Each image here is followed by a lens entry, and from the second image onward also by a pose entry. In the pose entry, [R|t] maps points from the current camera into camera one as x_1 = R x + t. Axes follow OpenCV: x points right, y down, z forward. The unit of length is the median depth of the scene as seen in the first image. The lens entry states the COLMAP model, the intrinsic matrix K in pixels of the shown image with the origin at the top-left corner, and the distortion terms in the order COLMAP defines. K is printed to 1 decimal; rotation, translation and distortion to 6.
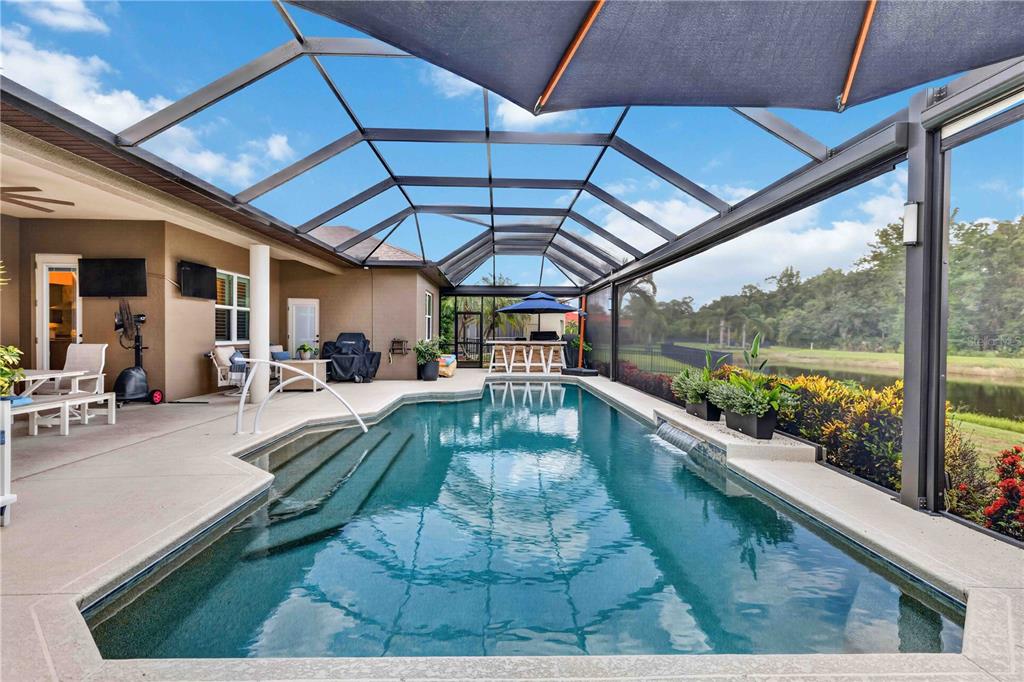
lens RADIAL K [[505.5, 0, 512.0], [0, 505.5, 341.0], [0, 0, 1]] dist [0.000463, -0.000093]
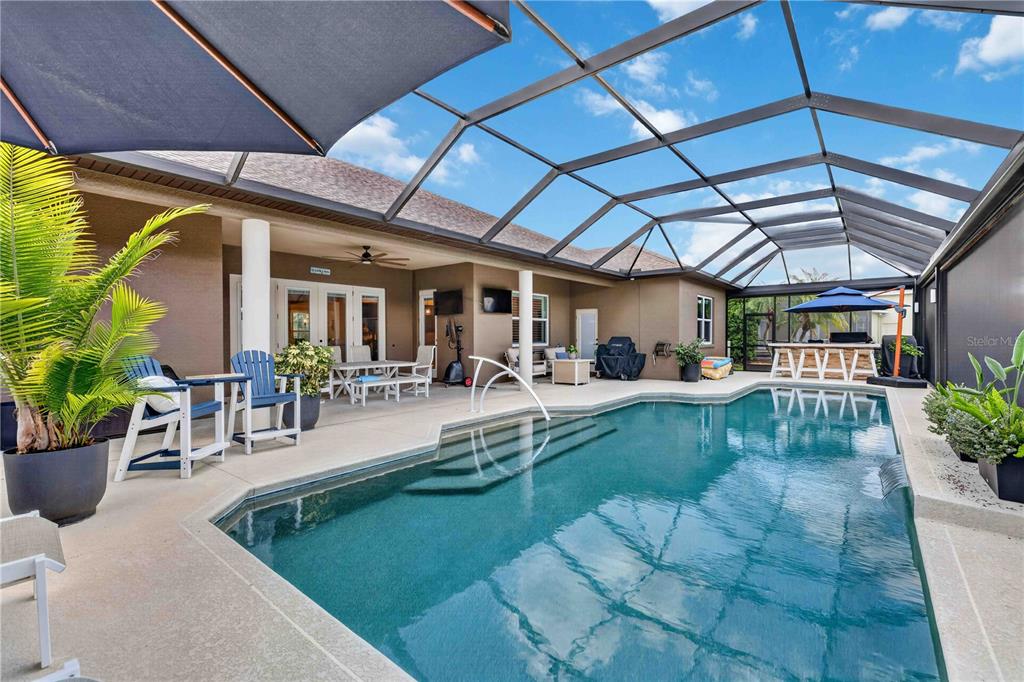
lens RADIAL K [[444.5, 0, 512.0], [0, 444.5, 341.0], [0, 0, 1]] dist [0.000119, 0.000728]
pose [[0.757270, -0.006018, -0.653074, 0.154763], [0.000996, 0.999967, -0.008060, 0.001557], [0.653101, 0.005453, 0.757251, 0.071455]]
